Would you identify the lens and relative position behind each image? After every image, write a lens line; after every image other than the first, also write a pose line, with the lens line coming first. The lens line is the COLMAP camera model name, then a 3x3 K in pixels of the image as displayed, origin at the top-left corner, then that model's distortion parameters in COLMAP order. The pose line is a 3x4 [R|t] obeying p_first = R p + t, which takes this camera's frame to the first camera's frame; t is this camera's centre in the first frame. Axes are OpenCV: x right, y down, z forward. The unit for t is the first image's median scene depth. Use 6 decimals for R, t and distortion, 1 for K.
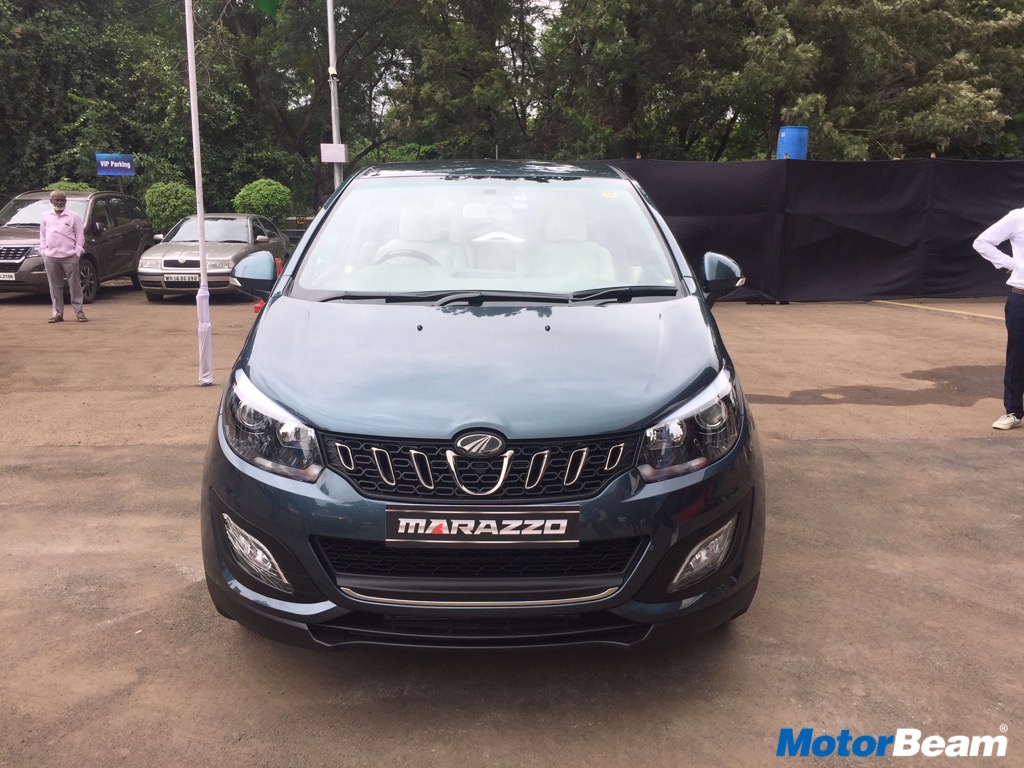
lens RADIAL K [[855.3, 0, 504.3], [0, 855.3, 381.4], [0, 0, 1]] dist [0.049474, -0.049183]
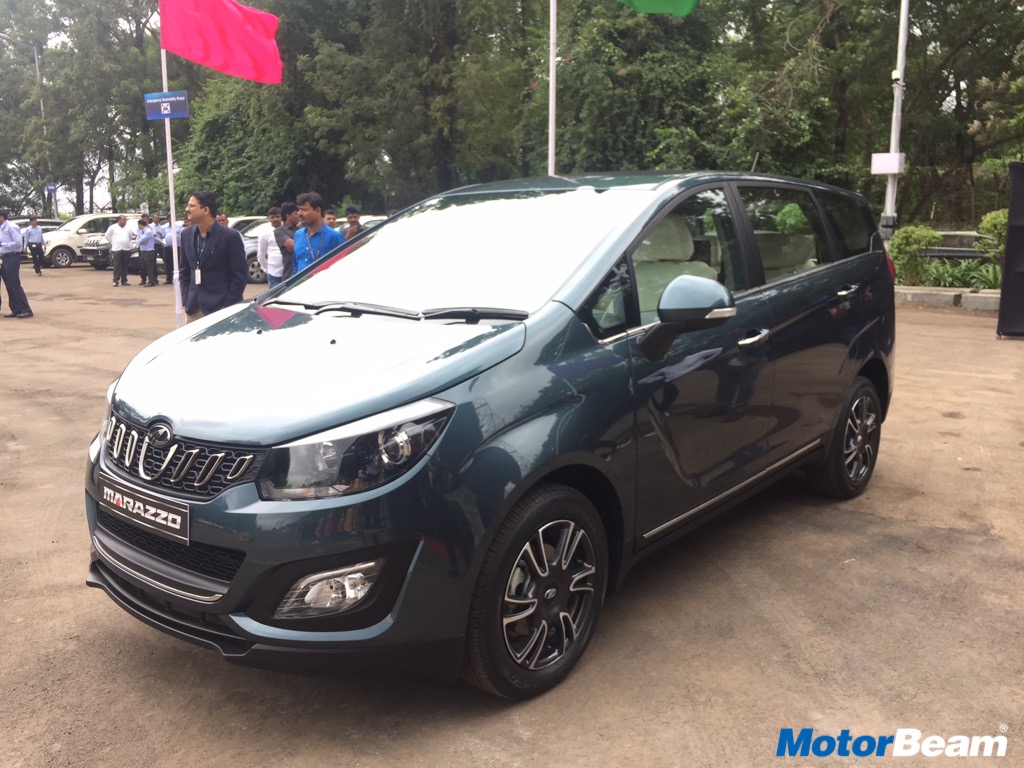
lens RADIAL K [[855.3, 0, 508.0], [0, 855.3, 388.5], [0, 0, 1]] dist [0.049474, -0.049183]
pose [[0.772099, 0.113863, -0.625218, 0.792180], [-0.120840, 0.992173, 0.031463, -0.059336], [0.623907, 0.051259, 0.779816, 0.321135]]
